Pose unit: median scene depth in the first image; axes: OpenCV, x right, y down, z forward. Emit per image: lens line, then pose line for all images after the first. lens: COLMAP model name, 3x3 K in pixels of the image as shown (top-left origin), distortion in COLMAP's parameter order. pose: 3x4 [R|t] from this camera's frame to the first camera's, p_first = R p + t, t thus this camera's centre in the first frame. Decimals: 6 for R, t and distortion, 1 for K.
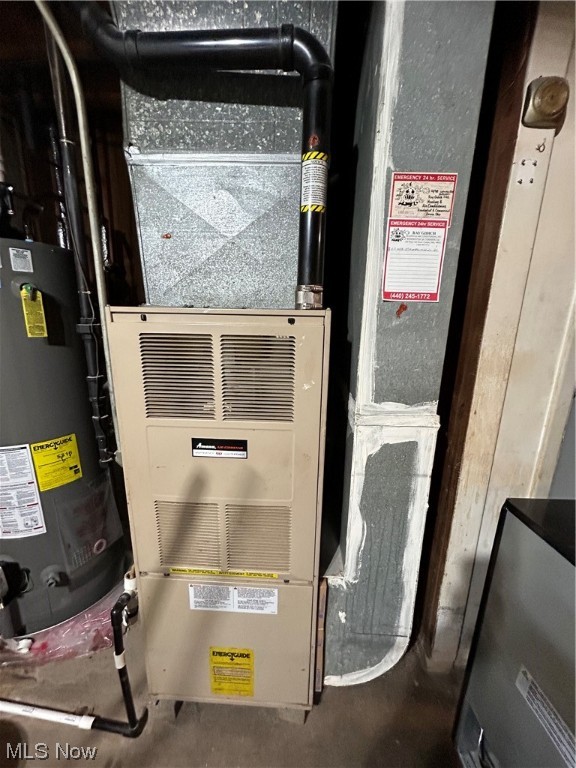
lens RADIAL K [[310.5, 0, 287.6], [0, 310.5, 381.8], [0, 0, 1]] dist [0.003113, -0.000108]
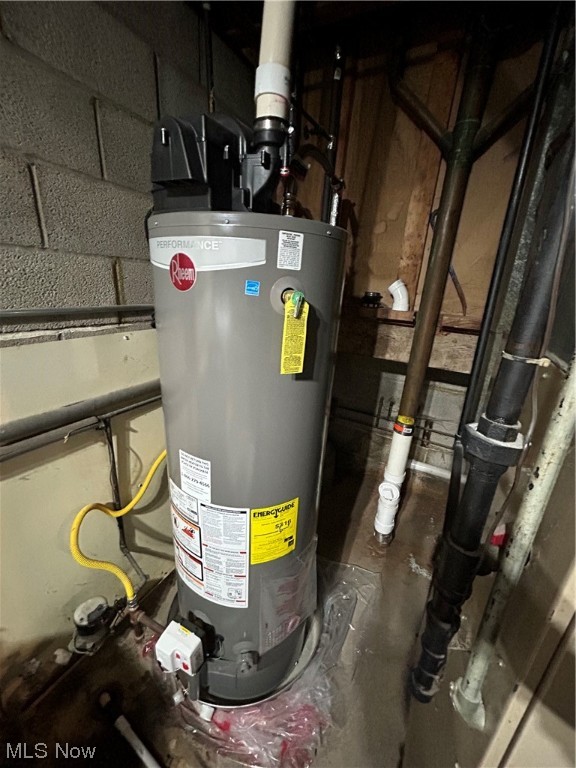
lens RADIAL K [[310.5, 0, 288.6], [0, 310.5, 384.6], [0, 0, 1]] dist [0.003113, -0.000108]
pose [[0.895417, 0.173076, -0.410210, -0.479230], [-0.143918, 0.984402, 0.101192, -0.164223], [0.421326, -0.031572, 0.906360, 0.370646]]
